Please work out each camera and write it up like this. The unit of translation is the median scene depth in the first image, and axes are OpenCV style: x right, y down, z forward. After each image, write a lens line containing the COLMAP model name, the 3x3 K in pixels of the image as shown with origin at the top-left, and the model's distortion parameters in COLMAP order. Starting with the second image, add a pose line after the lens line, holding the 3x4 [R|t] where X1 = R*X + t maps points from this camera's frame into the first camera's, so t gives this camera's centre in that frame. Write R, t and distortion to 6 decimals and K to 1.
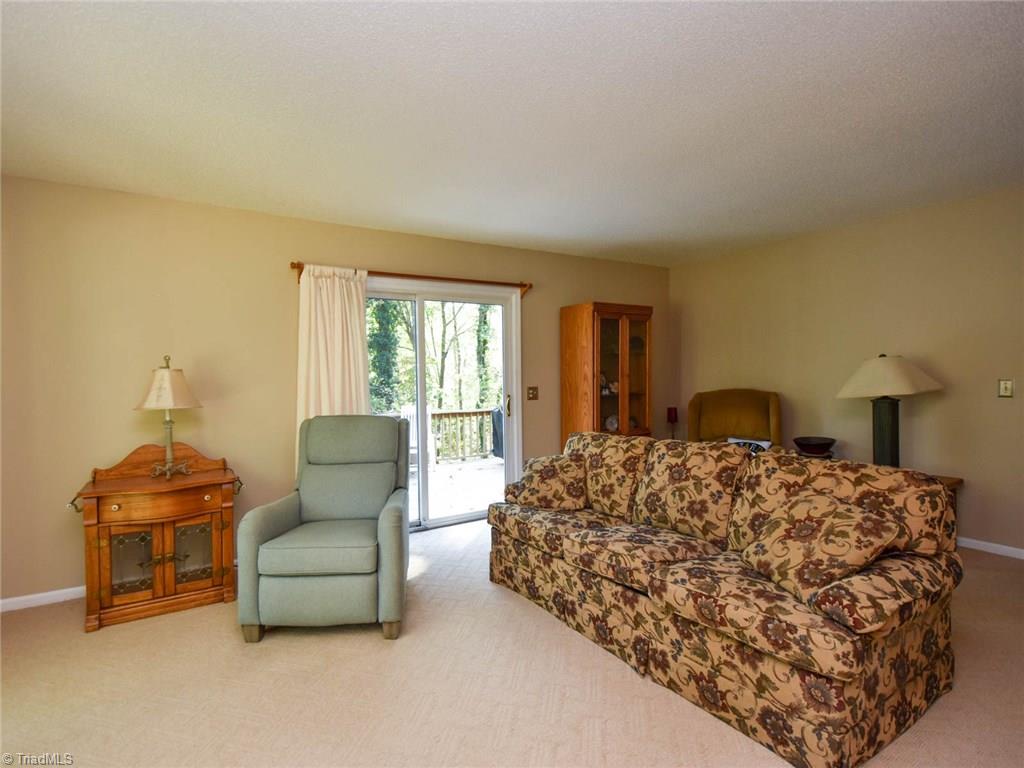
lens RADIAL K [[497.1, 0, 506.5], [0, 497.1, 391.8], [0, 0, 1]] dist [0.032591, -0.022363]
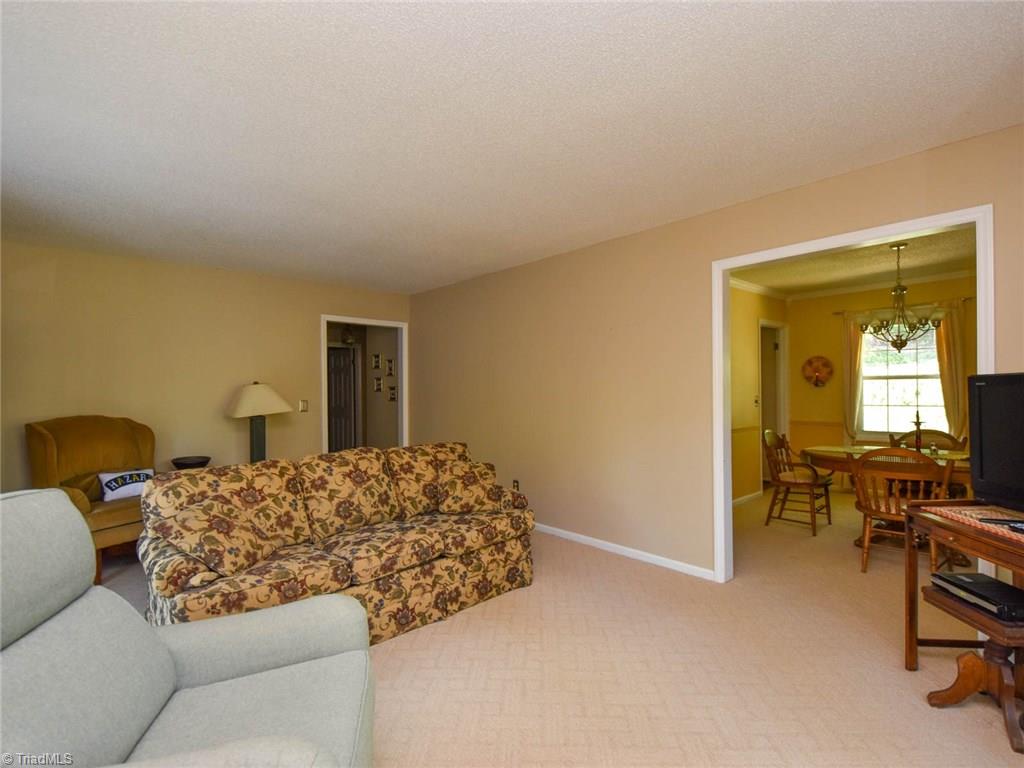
lens RADIAL K [[497.1, 0, 506.5], [0, 497.1, 391.8], [0, 0, 1]] dist [0.032591, -0.022363]
pose [[-0.156222, 0.010407, 0.987667, -0.803771], [0.044711, 0.998994, -0.003454, -0.015850], [-0.986710, 0.043620, -0.156530, 0.769860]]
